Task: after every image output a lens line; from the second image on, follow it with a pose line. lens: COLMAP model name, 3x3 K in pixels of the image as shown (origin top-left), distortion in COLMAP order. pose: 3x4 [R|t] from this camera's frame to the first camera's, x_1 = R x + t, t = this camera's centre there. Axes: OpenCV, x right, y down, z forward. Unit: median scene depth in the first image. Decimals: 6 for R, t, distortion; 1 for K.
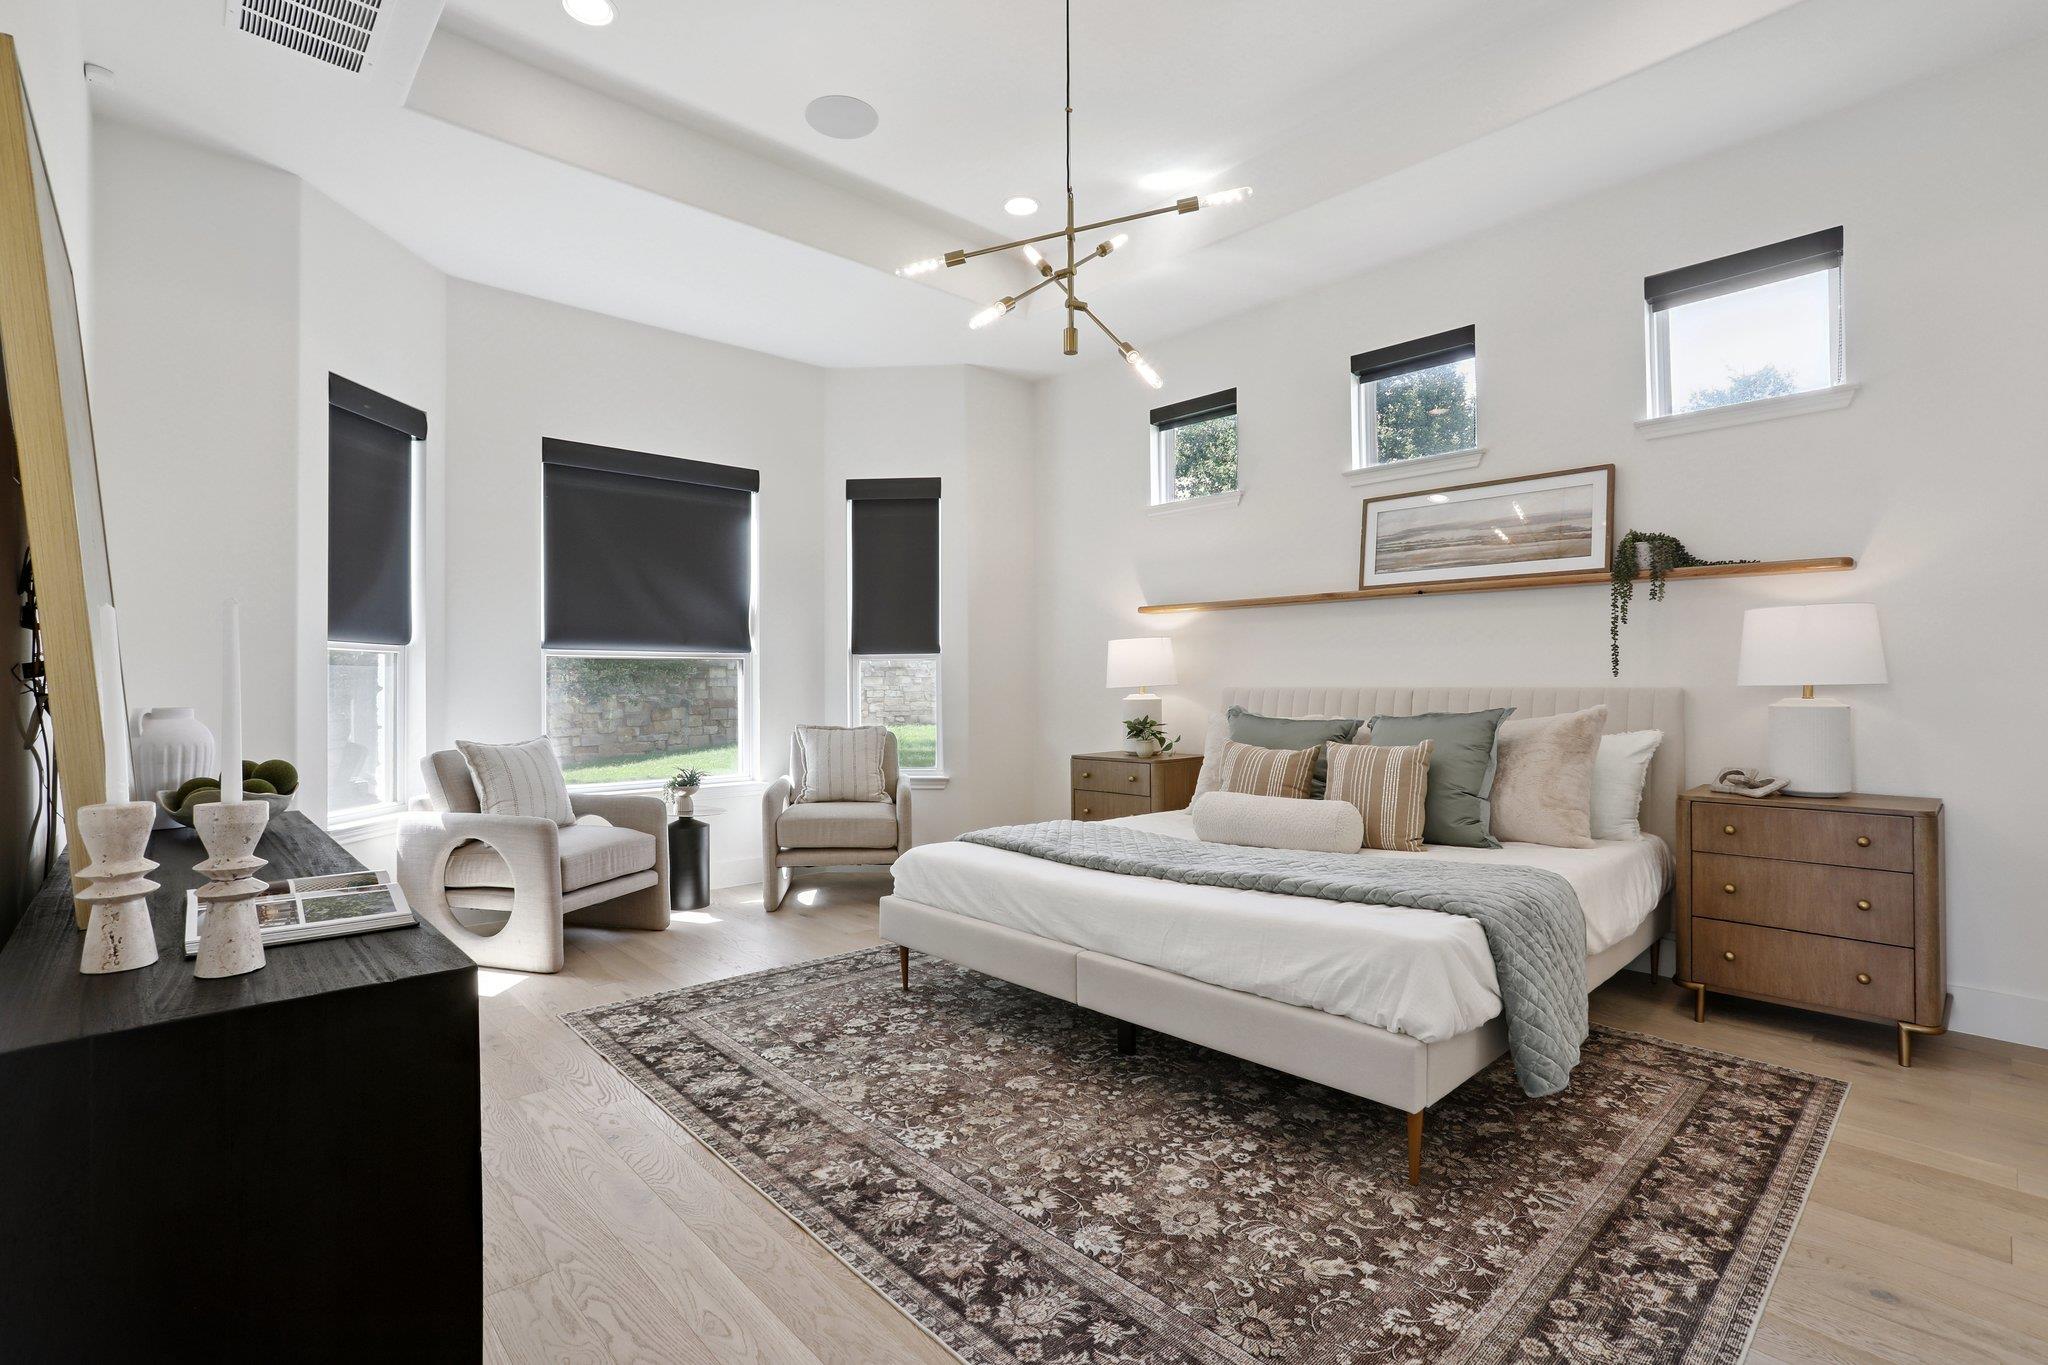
lens RADIAL K [[938.0, 0, 1020.8], [0, 938.0, 684.1], [0, 0, 1]] dist [-0.061989, 0.029579]
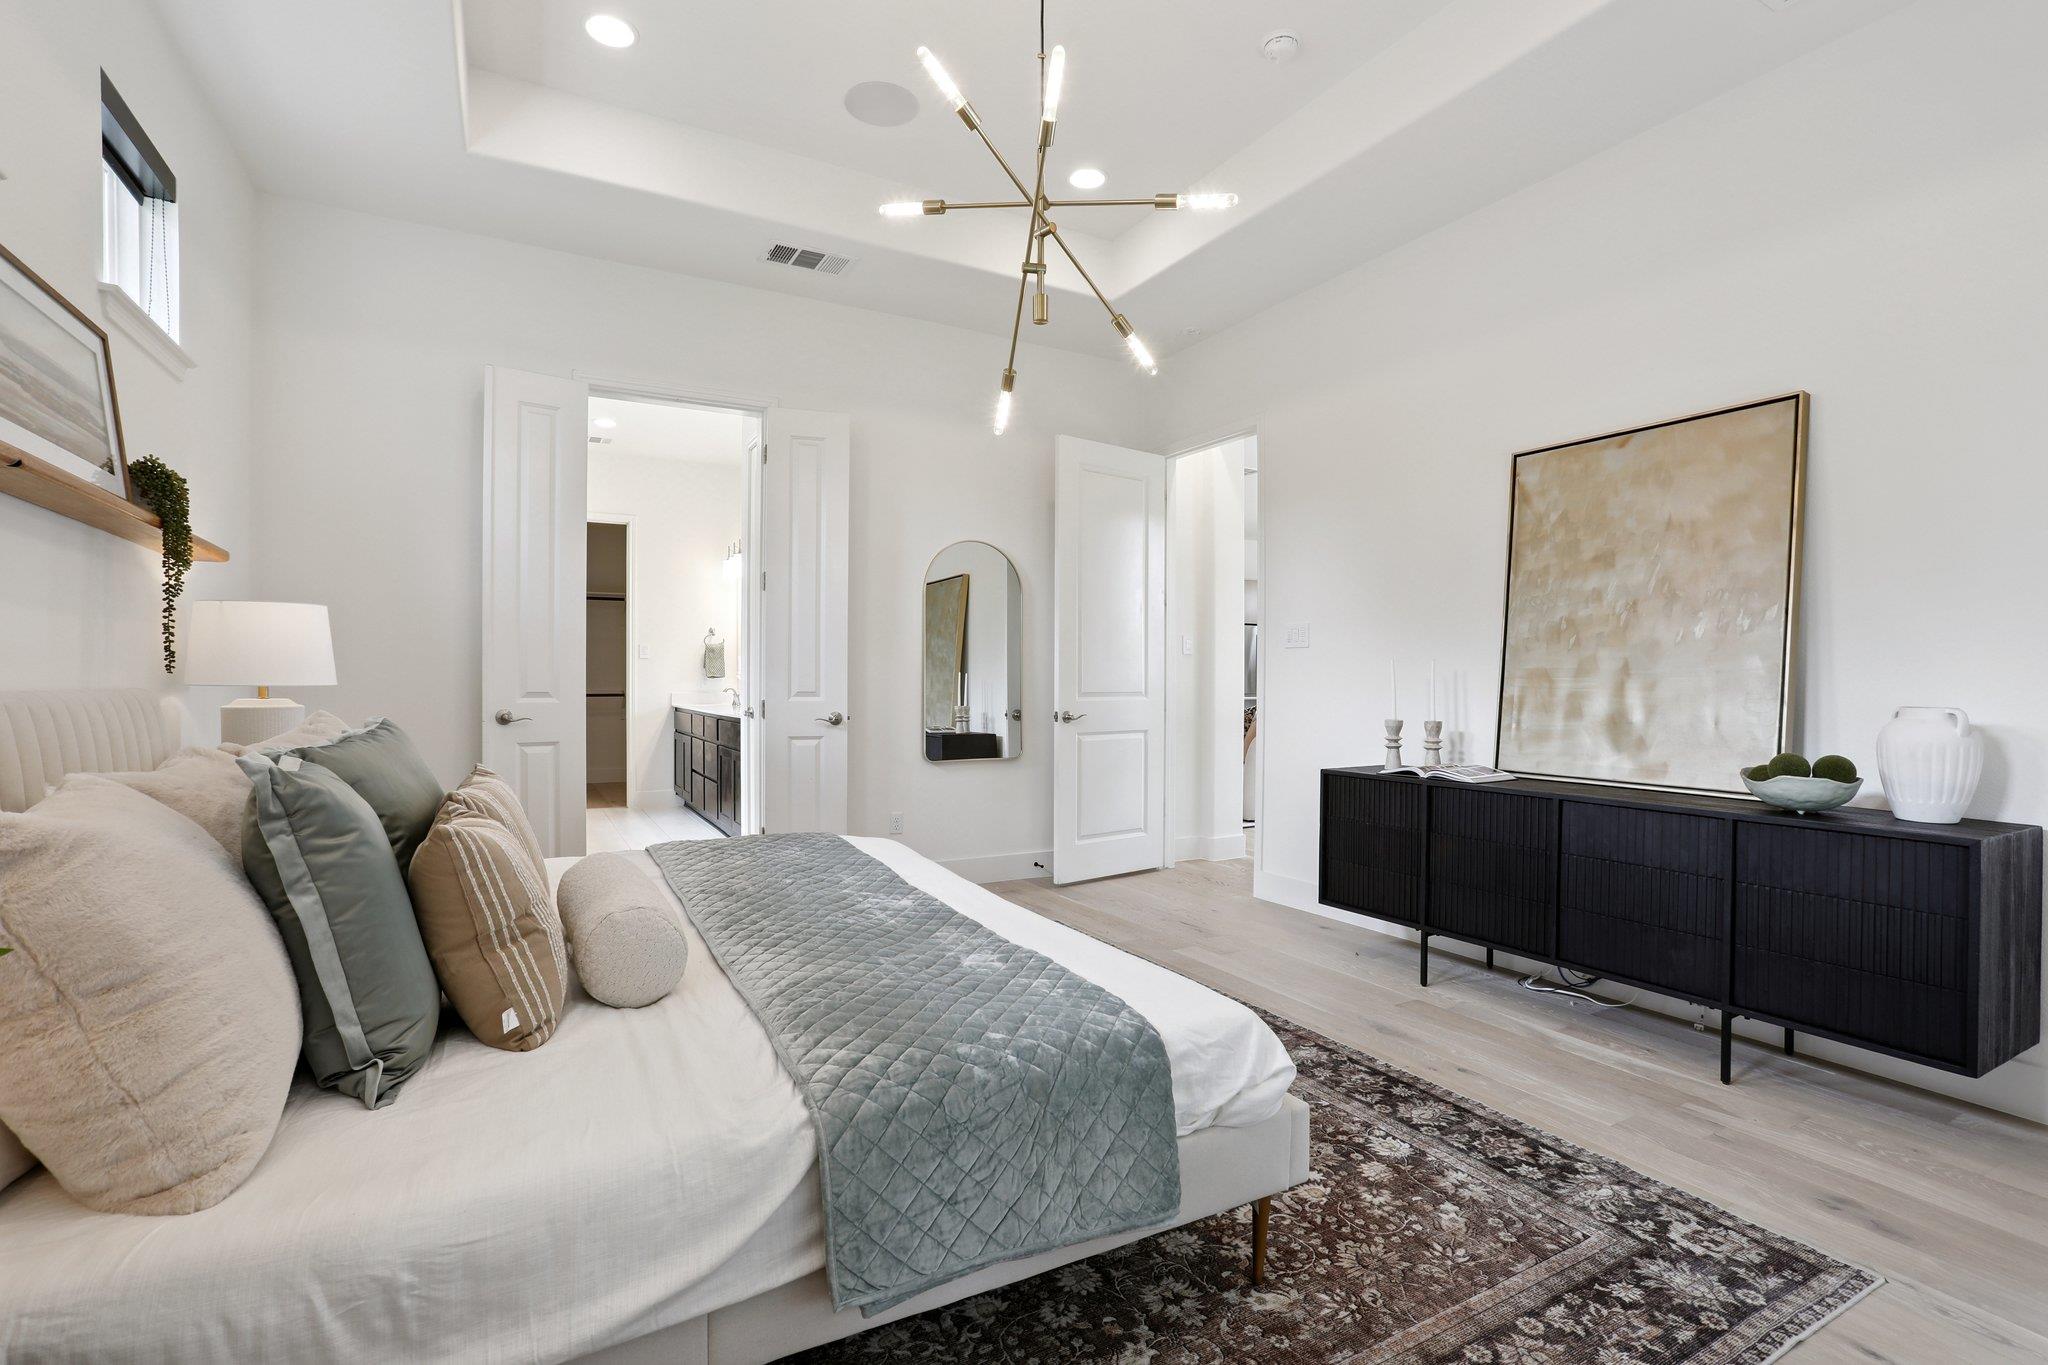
lens RADIAL K [[938.0, 0, 1020.8], [0, 938.0, 684.1], [0, 0, 1]] dist [-0.061989, 0.029579]
pose [[-0.970124, 0.000253, 0.242610, -0.149191], [0.000627, 0.999999, 0.001462, 0.000570], [-0.242609, 0.001571, -0.970123, 1.867663]]
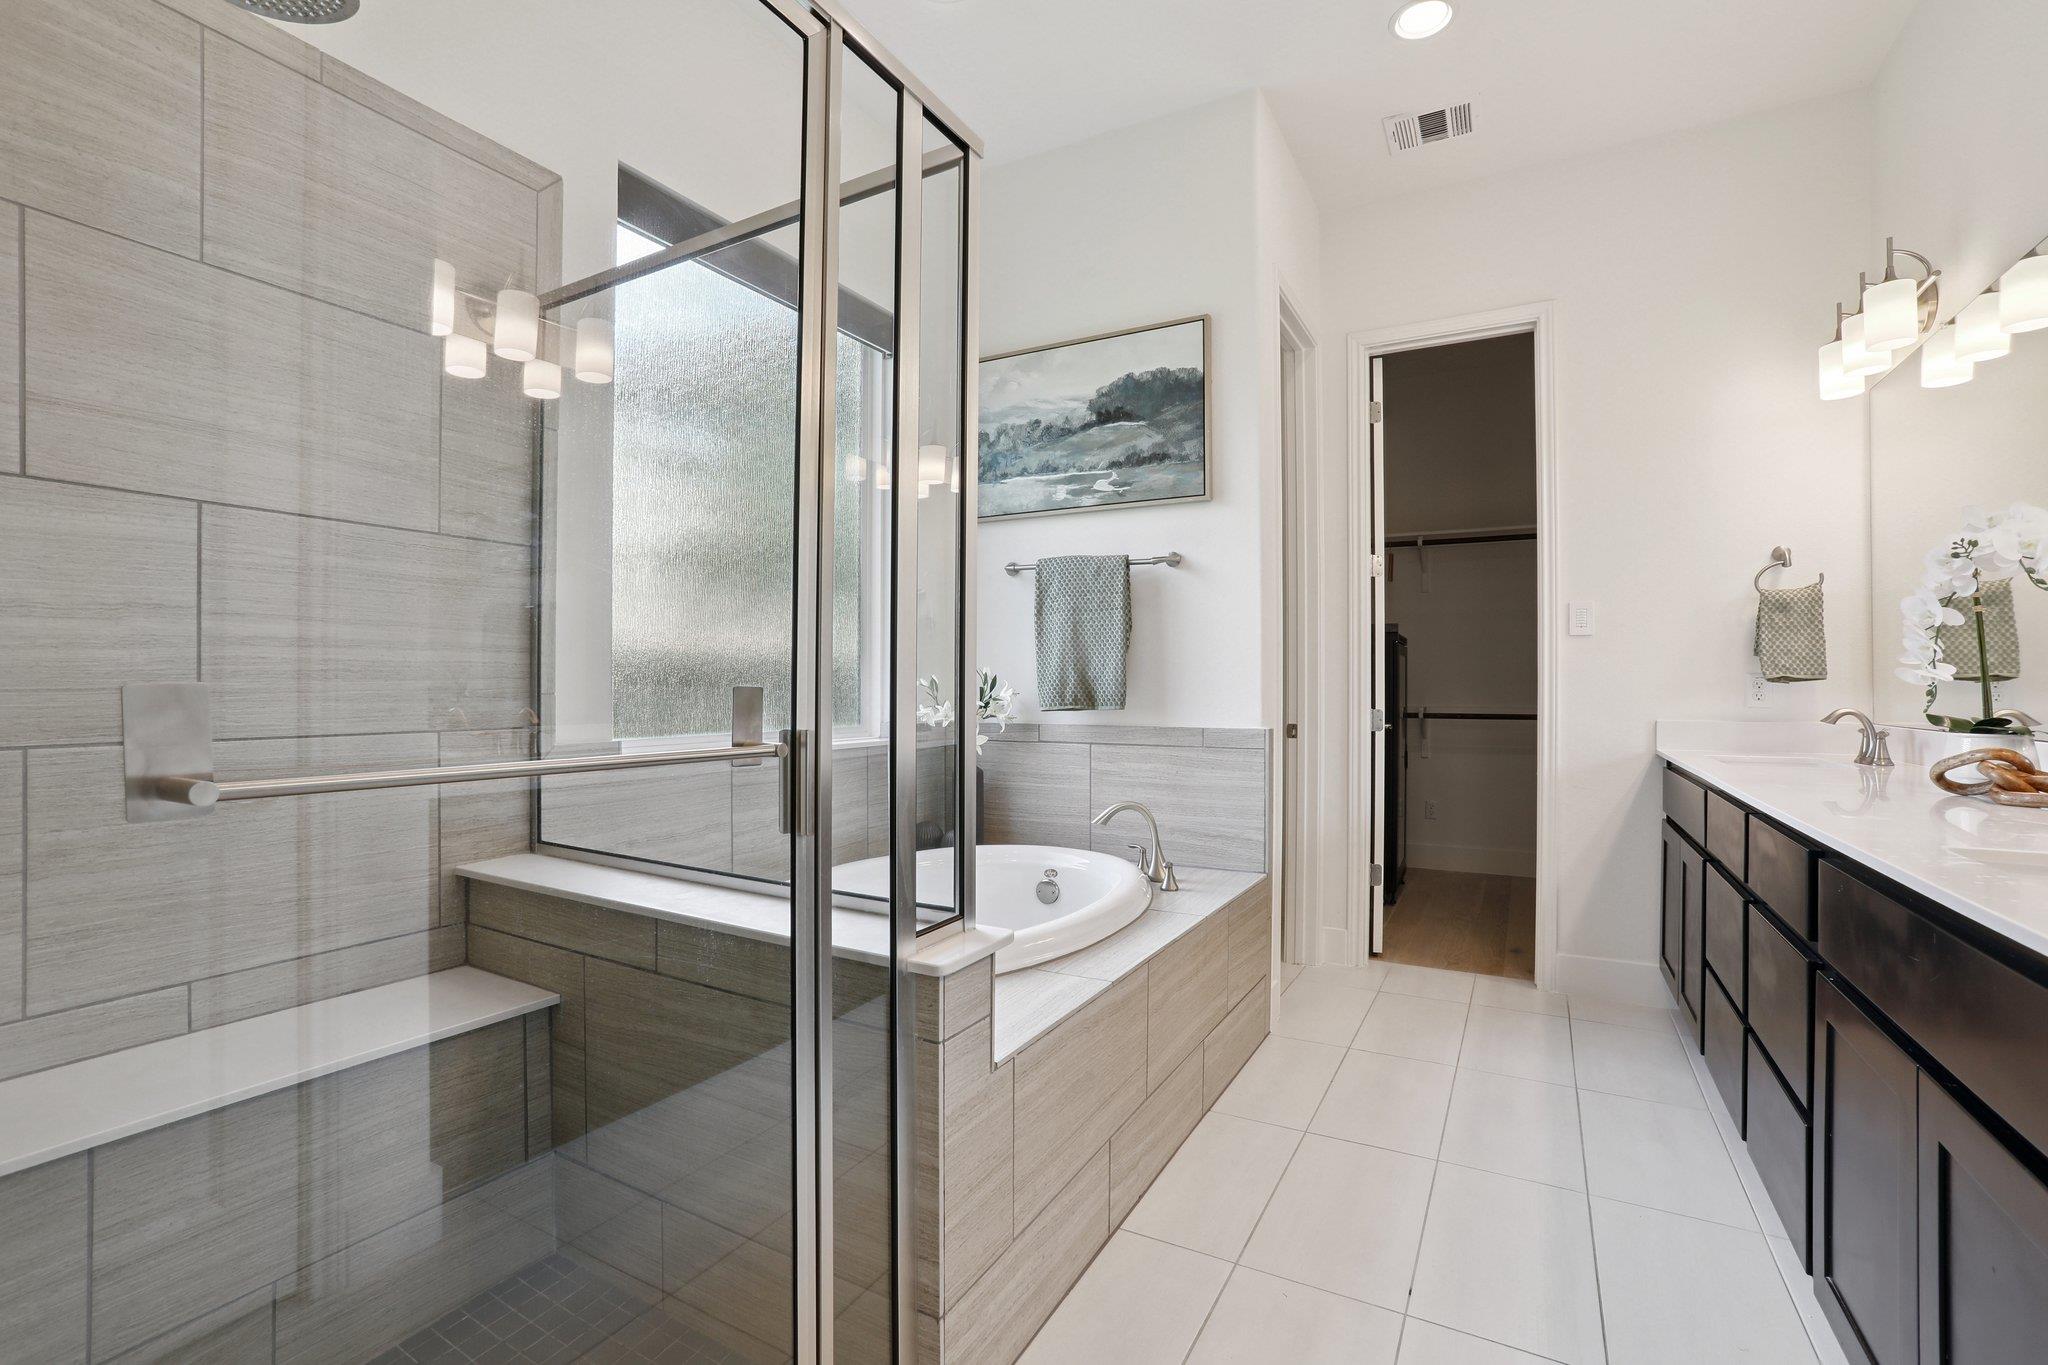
lens RADIAL K [[938.0, 0, 1020.8], [0, 938.0, 684.1], [0, 0, 1]] dist [-0.061989, 0.029579]
pose [[-0.303110, 0.011784, 0.952883, 0.792361], [0.000831, 0.999926, -0.012101, -0.000055], [-0.952955, -0.002876, -0.303097, 0.380856]]
